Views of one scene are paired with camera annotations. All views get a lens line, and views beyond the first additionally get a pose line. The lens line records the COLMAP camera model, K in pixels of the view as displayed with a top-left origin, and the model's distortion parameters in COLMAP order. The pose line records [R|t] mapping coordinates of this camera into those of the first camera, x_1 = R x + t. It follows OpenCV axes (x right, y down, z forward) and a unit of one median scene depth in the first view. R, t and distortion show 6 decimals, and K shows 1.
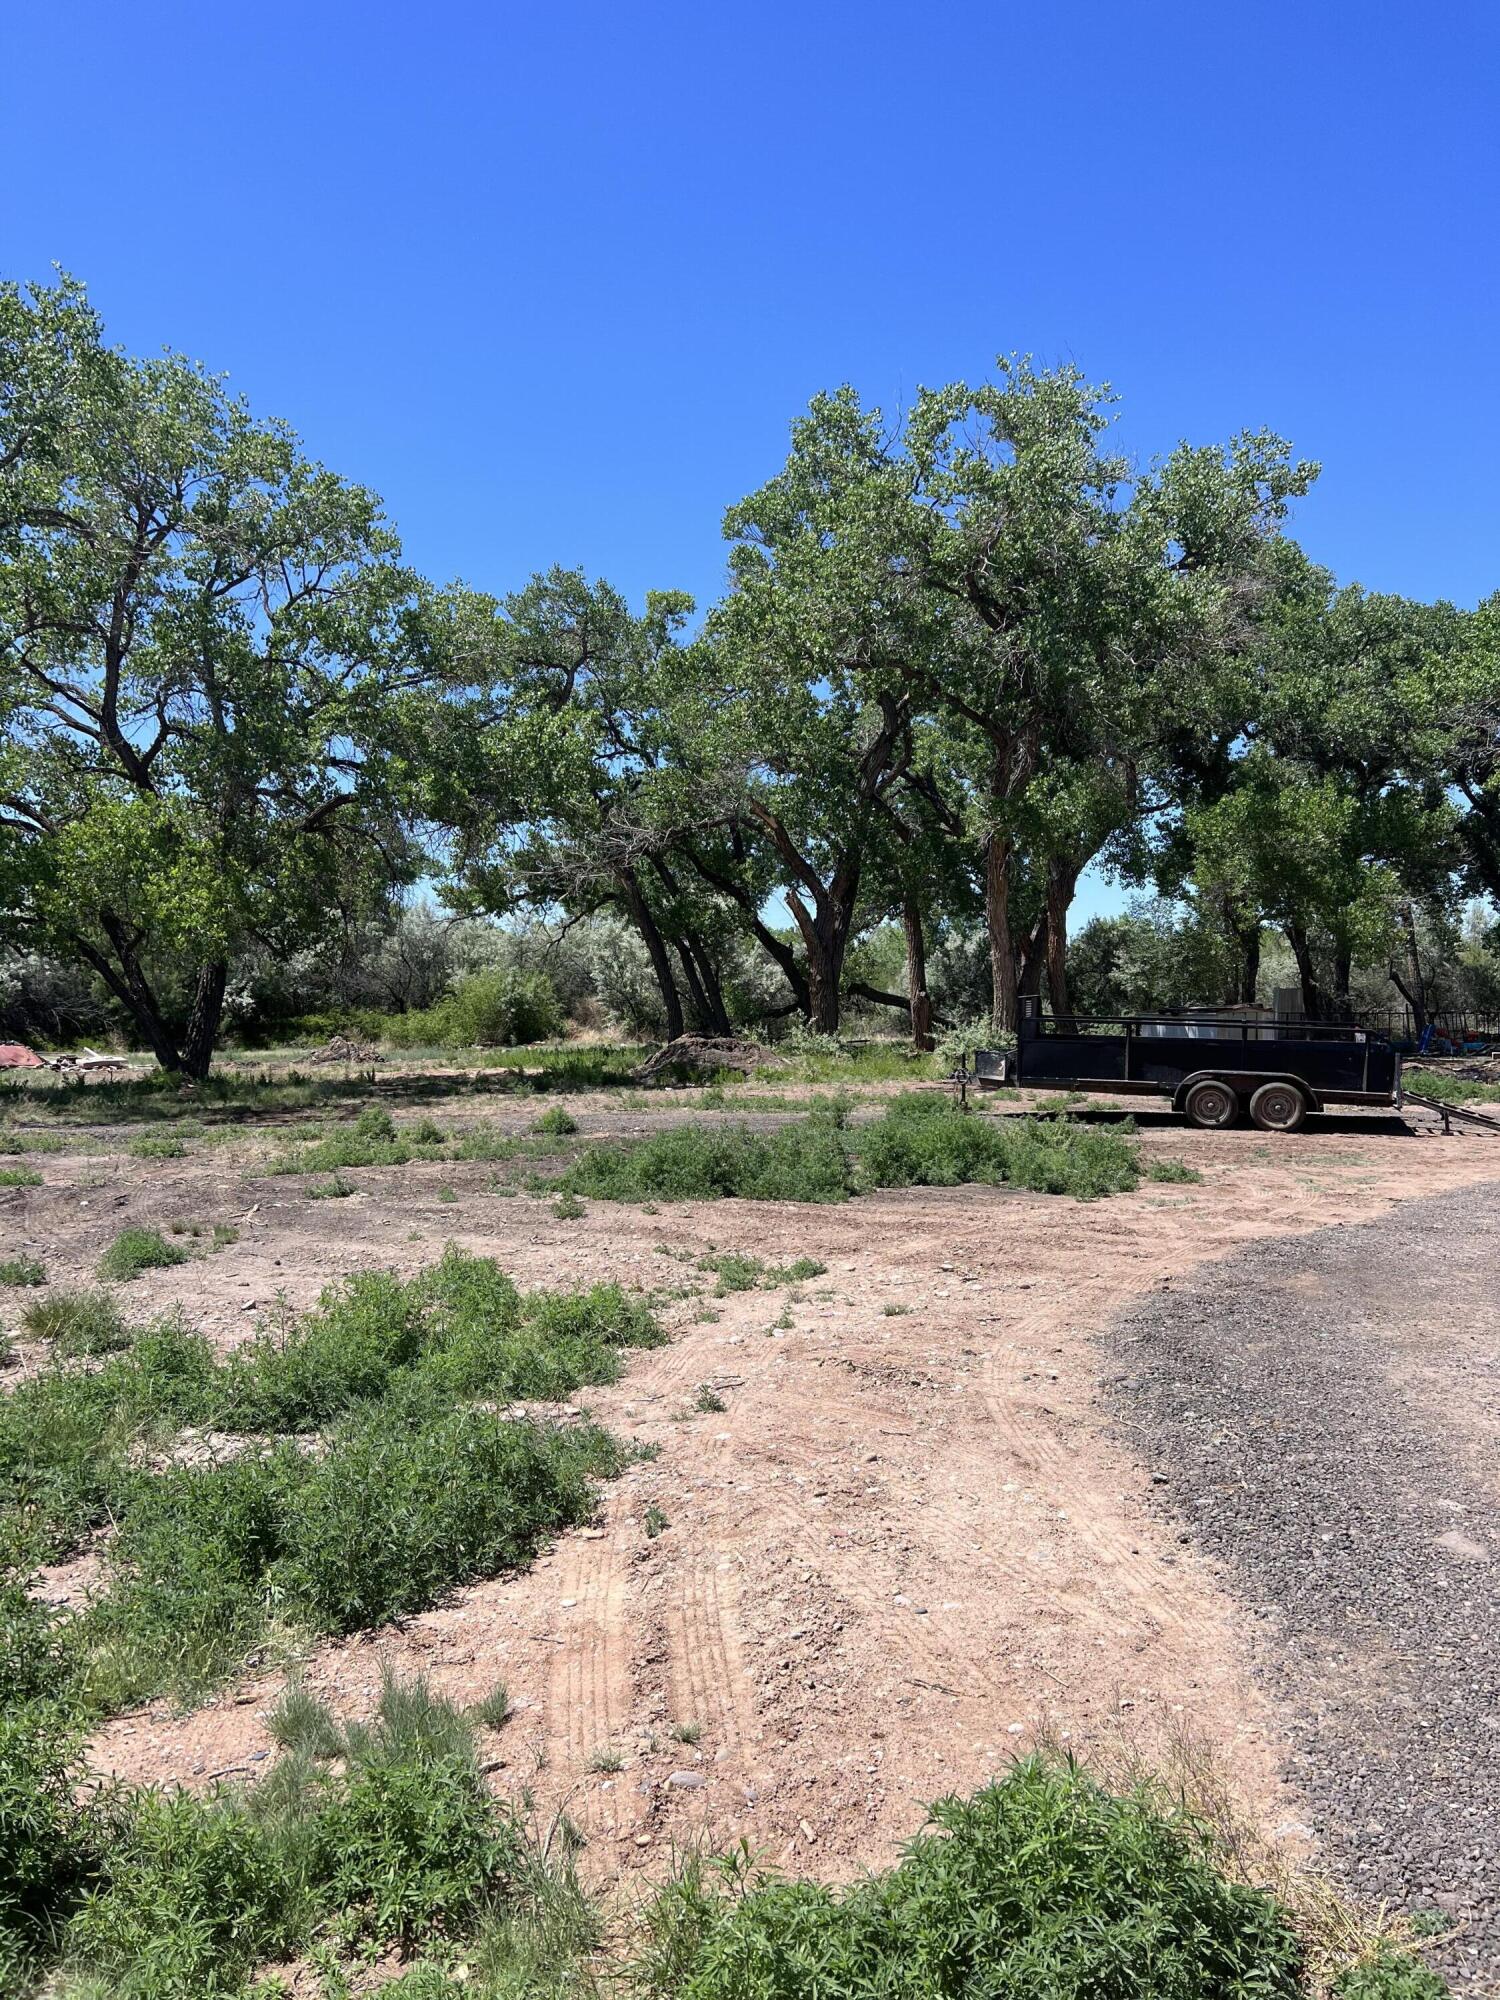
lens RADIAL K [[1543.0, 0, 786.7], [0, 1543.0, 1003.0], [0, 0, 1]] dist [-0.001608, -0.002538]
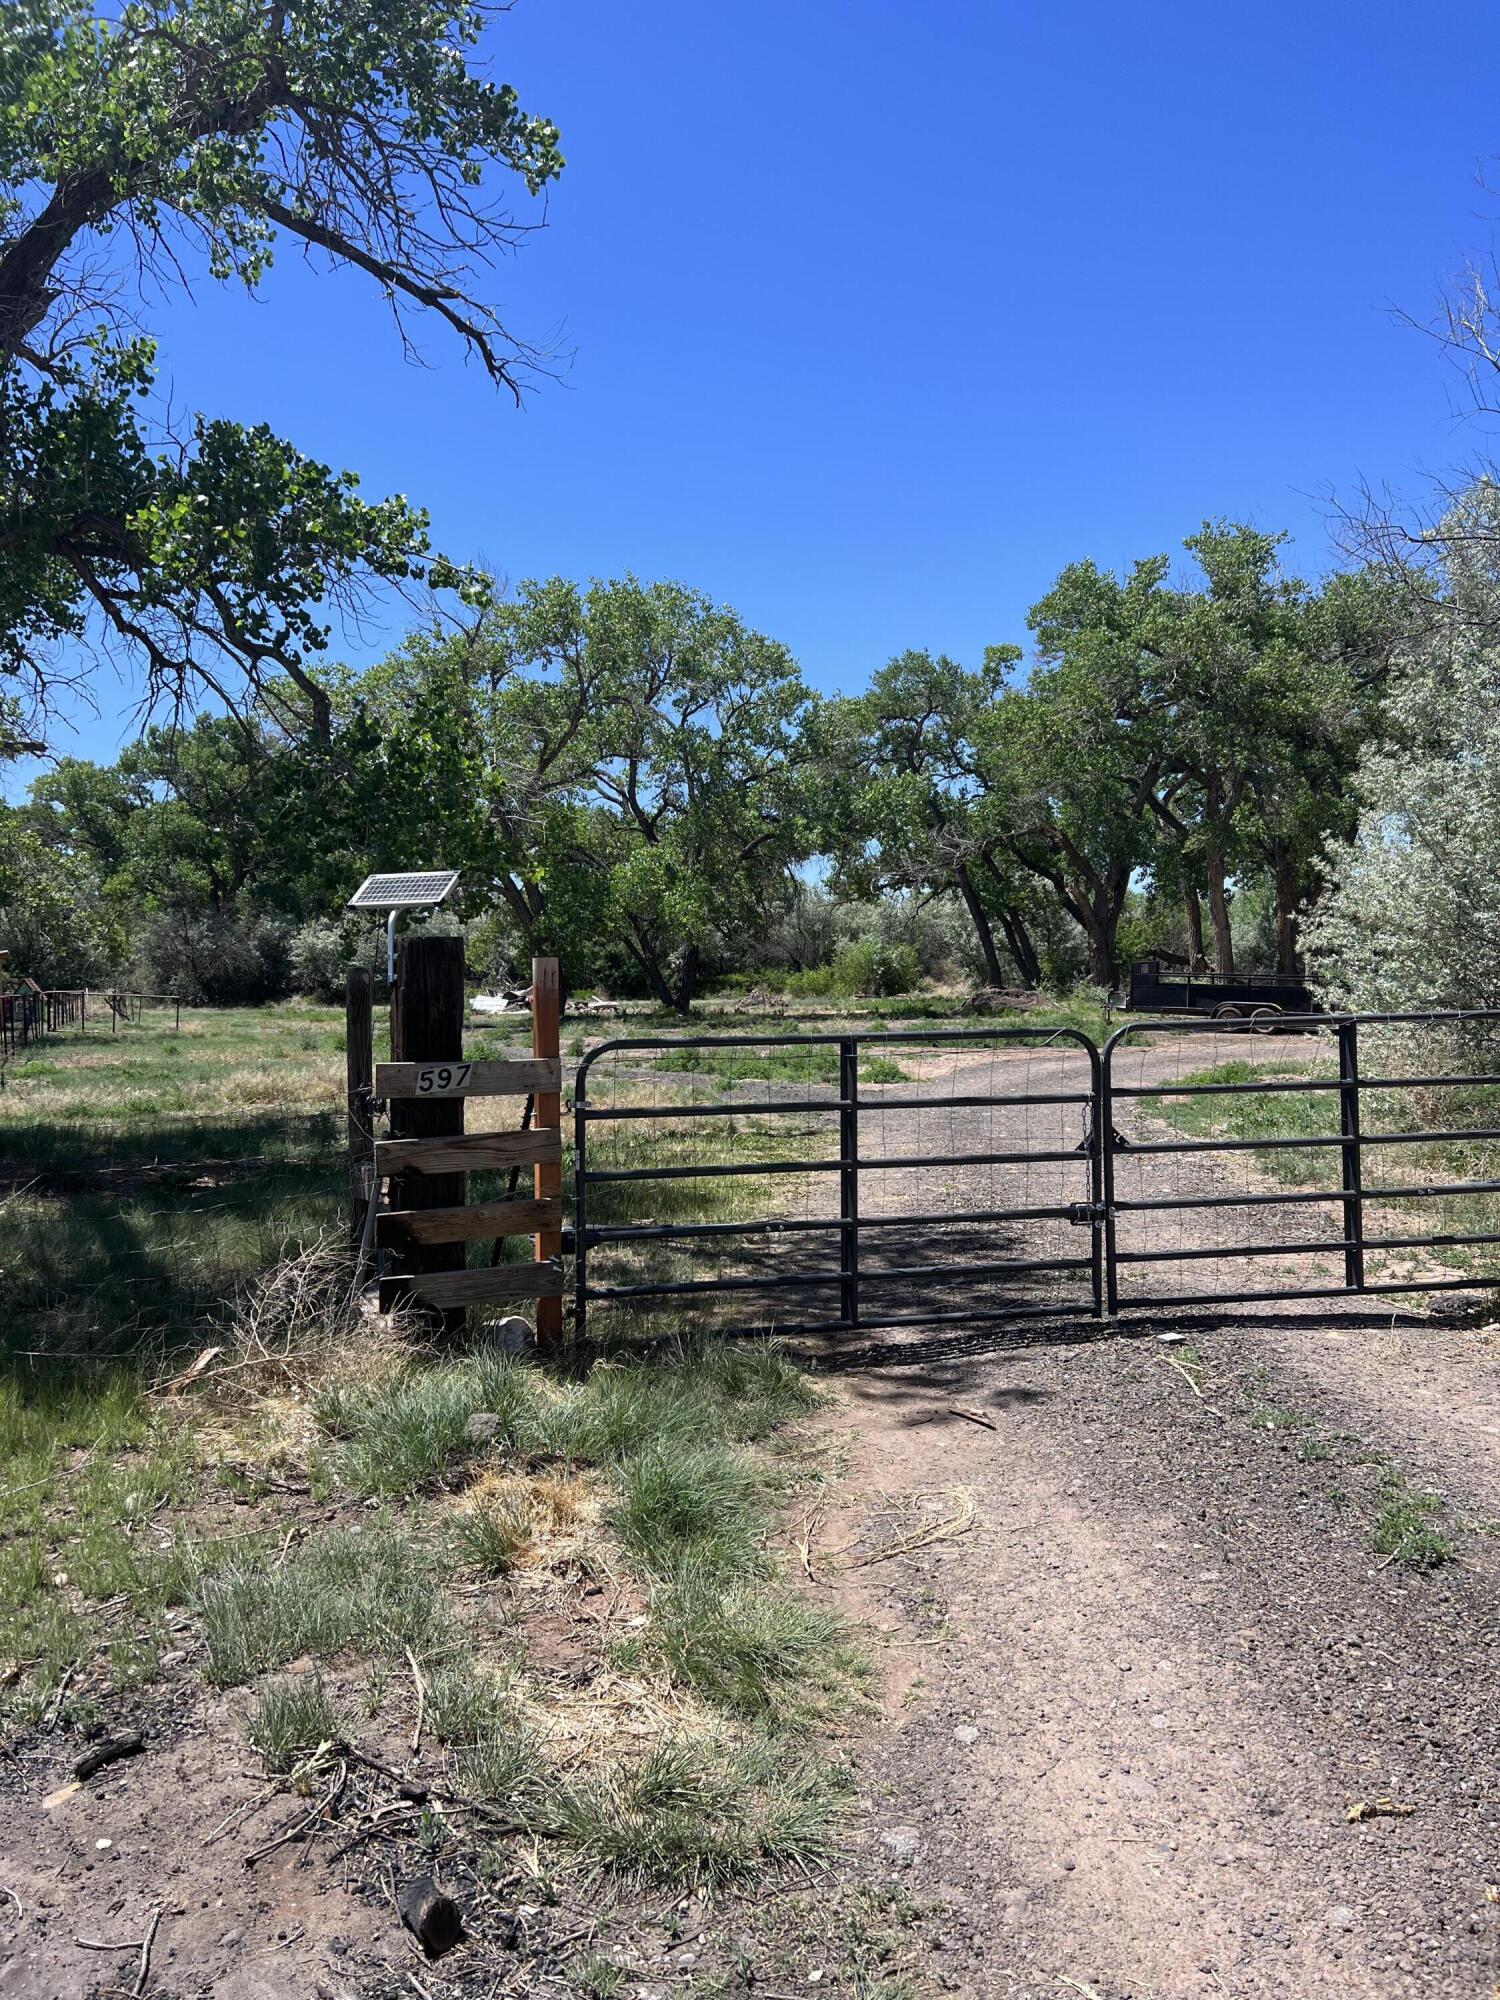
lens RADIAL K [[1506.0, 0, 710.7], [0, 1506.0, 1026.3], [0, 0, 1]] dist [0.099373, -0.170349]
pose [[0.954984, 0.008465, -0.296537, 0.088530], [0.004258, 0.999099, 0.042233, -0.002676], [0.296628, -0.041594, 0.954087, -0.371199]]
